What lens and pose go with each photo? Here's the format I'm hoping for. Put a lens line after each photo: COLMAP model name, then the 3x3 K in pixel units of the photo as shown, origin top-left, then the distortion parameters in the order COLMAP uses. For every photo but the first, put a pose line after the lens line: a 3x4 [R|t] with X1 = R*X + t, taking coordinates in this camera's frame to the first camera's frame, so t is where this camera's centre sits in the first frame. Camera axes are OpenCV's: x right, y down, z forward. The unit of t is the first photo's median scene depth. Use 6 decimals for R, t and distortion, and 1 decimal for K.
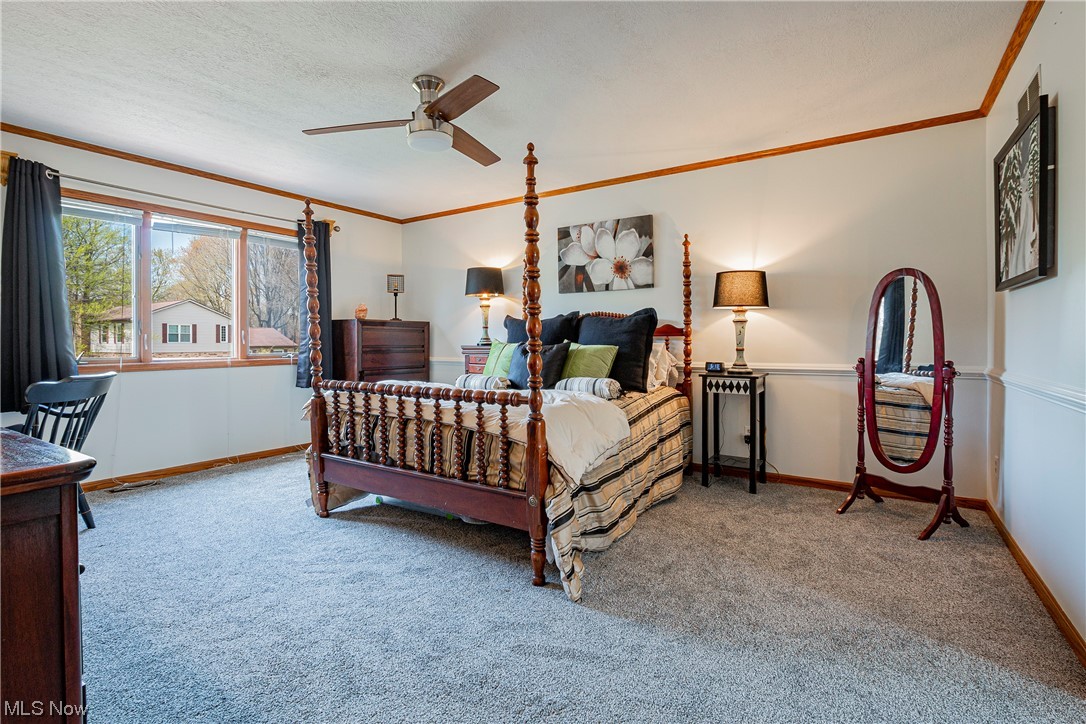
lens RADIAL K [[503.9, 0, 549.8], [0, 503.9, 352.3], [0, 0, 1]] dist [-0.000703, -0.000214]
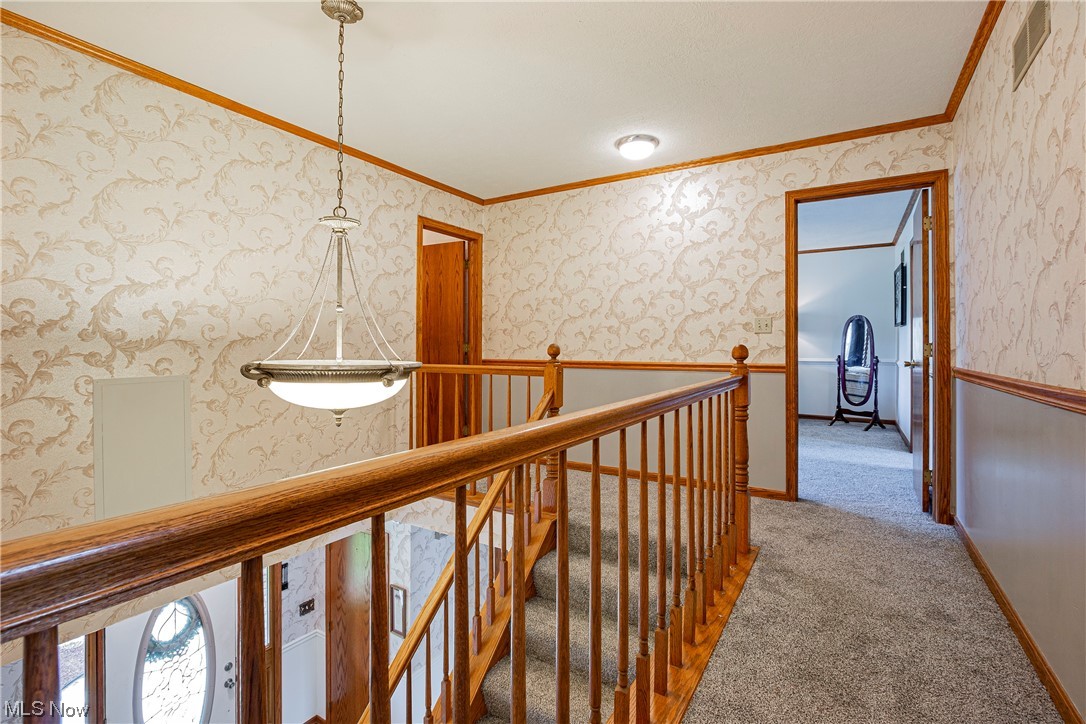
lens RADIAL K [[503.9, 0, 536.5], [0, 503.9, 357.8], [0, 0, 1]] dist [-0.000703, -0.000214]
pose [[0.999728, 0.008383, 0.021744, -0.743841], [-0.008167, 0.999917, -0.009997, 0.053988], [-0.021826, 0.009817, 0.999714, -1.160031]]
